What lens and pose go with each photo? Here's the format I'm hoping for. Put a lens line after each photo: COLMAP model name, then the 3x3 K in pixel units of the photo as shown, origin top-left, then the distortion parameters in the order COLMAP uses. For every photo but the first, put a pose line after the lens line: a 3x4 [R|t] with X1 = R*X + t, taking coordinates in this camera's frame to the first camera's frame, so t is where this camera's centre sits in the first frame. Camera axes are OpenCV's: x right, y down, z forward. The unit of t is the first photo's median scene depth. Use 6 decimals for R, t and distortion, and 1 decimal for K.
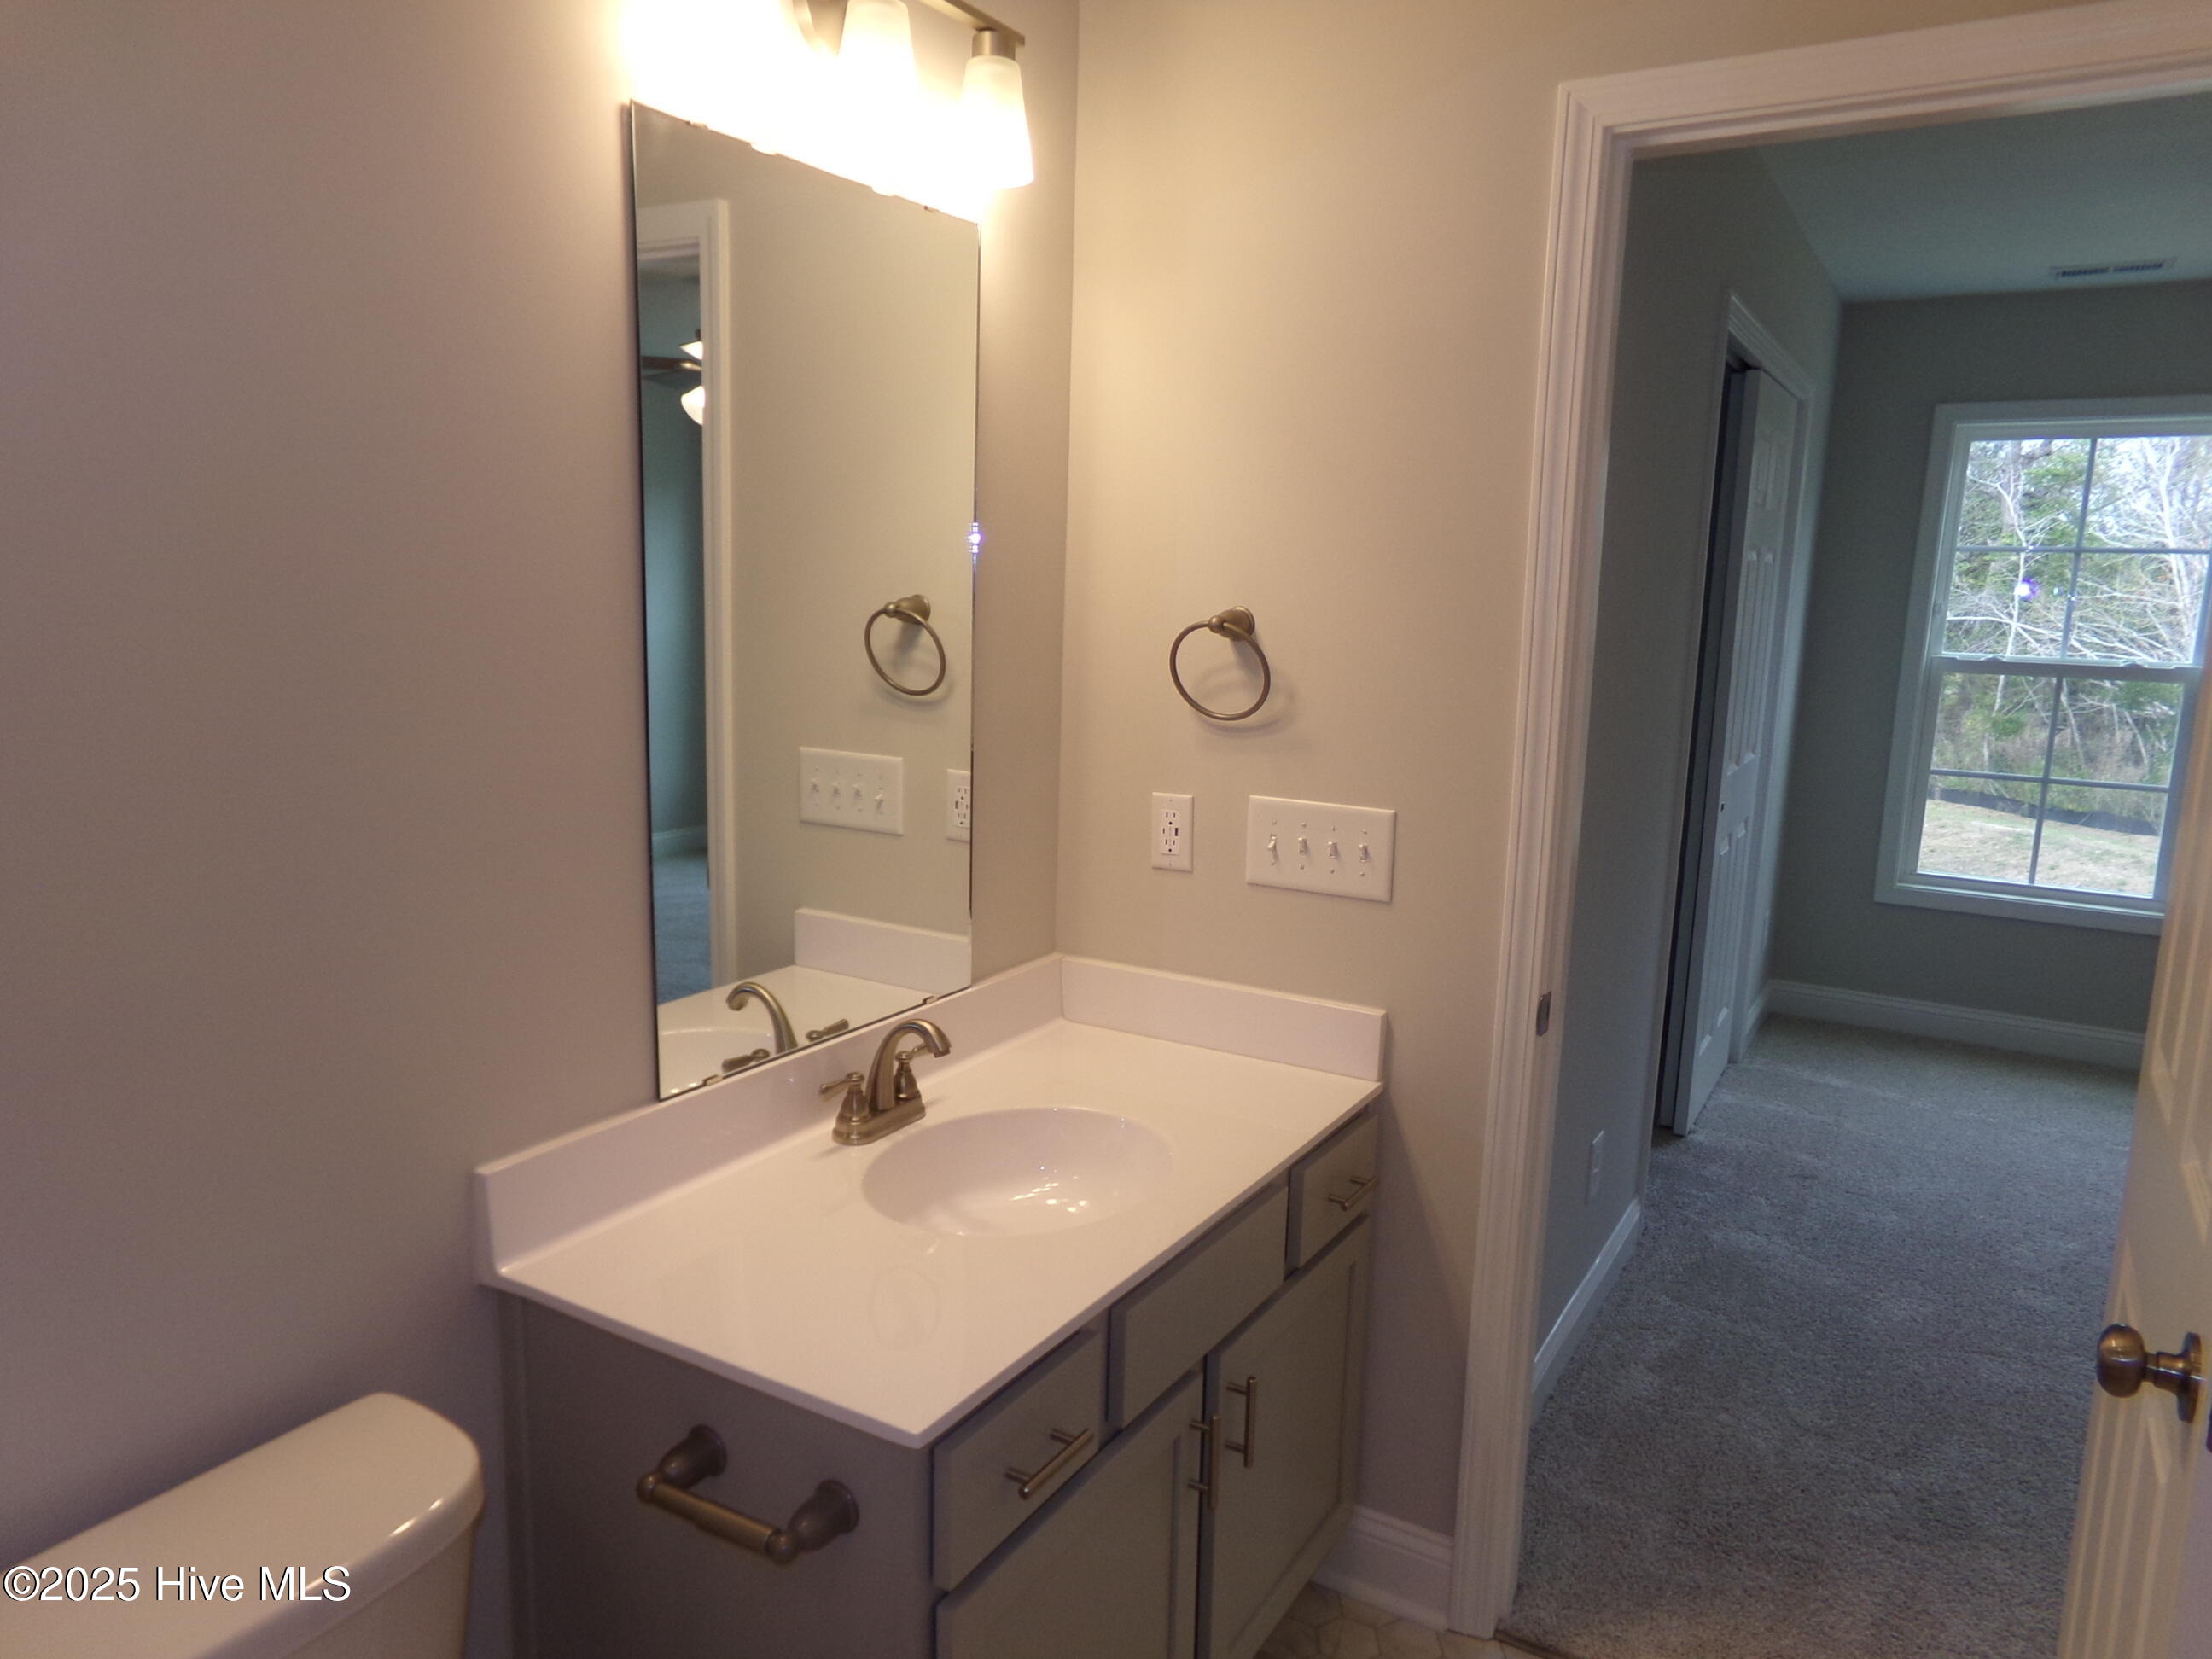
lens RADIAL K [[1499.0, 0, 1106.0], [0, 1499.0, 829.5], [0, 0, 1]] dist [-0.003216, -0.001379]
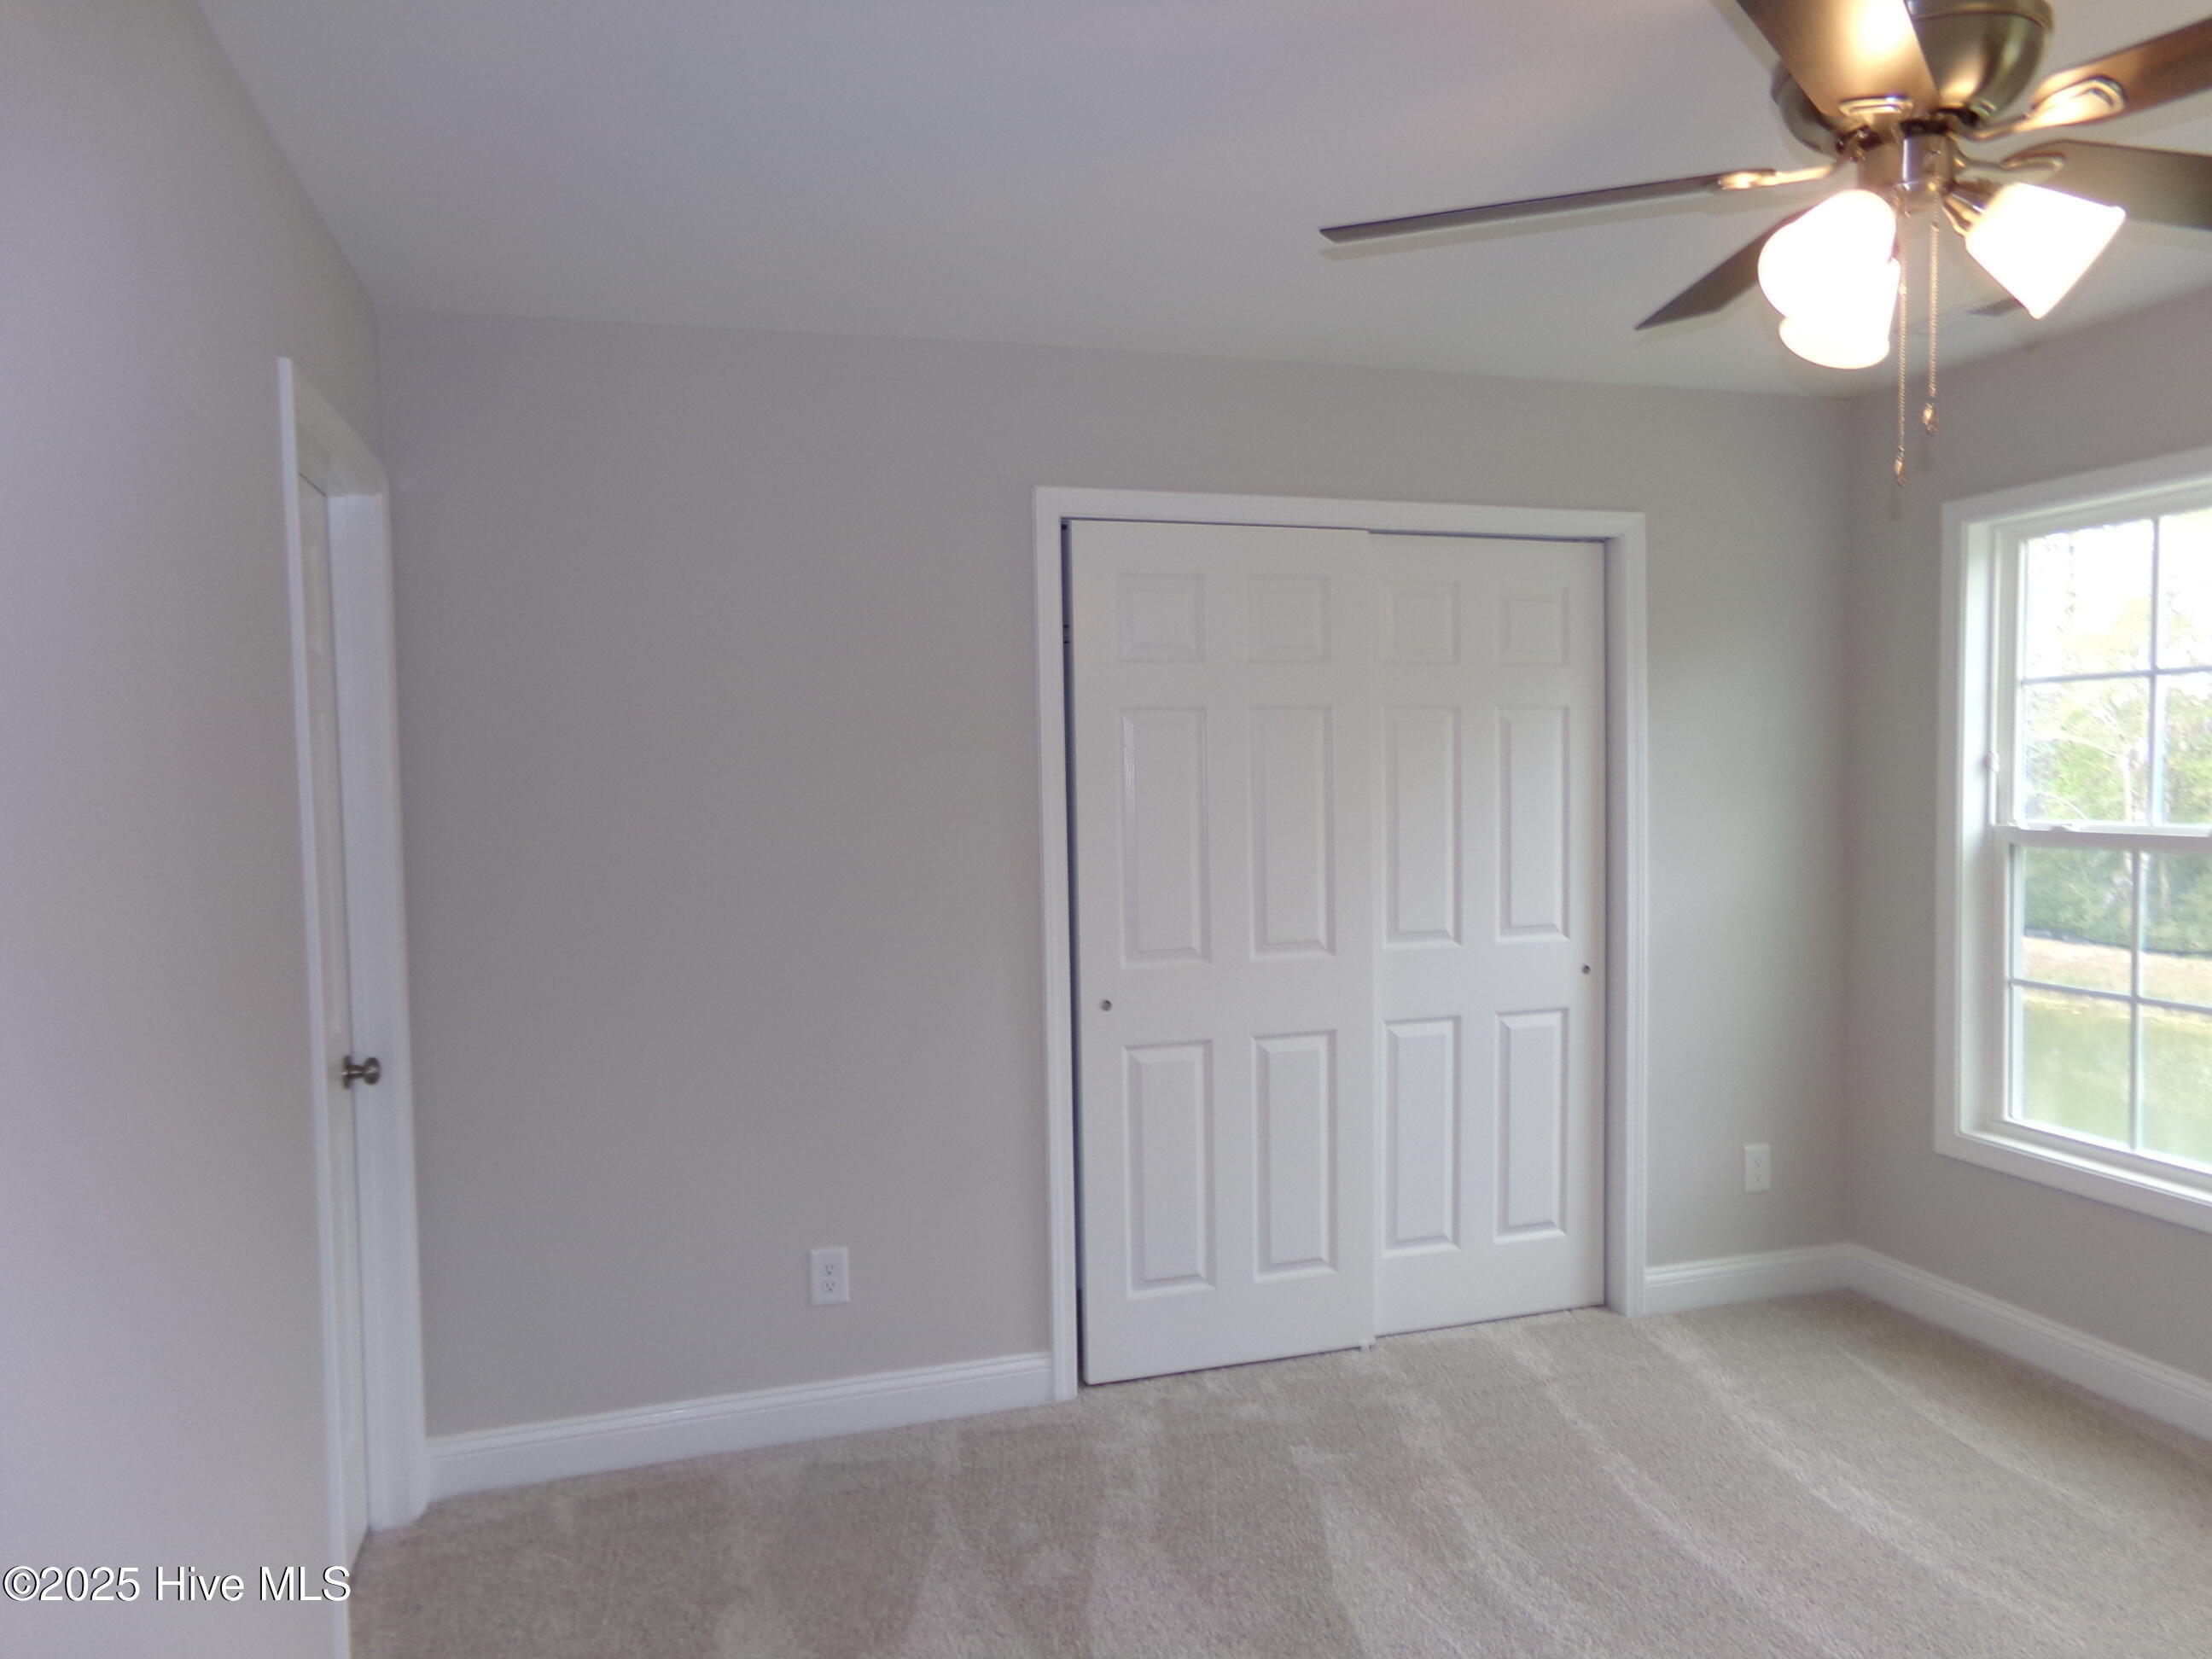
lens RADIAL K [[1499.0, 0, 1106.0], [0, 1499.0, 829.5], [0, 0, 1]] dist [-0.003216, -0.001379]
pose [[0.745370, -0.006373, -0.666620, 0.732966], [-0.077244, 0.992394, -0.095856, -0.008523], [0.662161, 0.122940, 0.739208, 0.160093]]
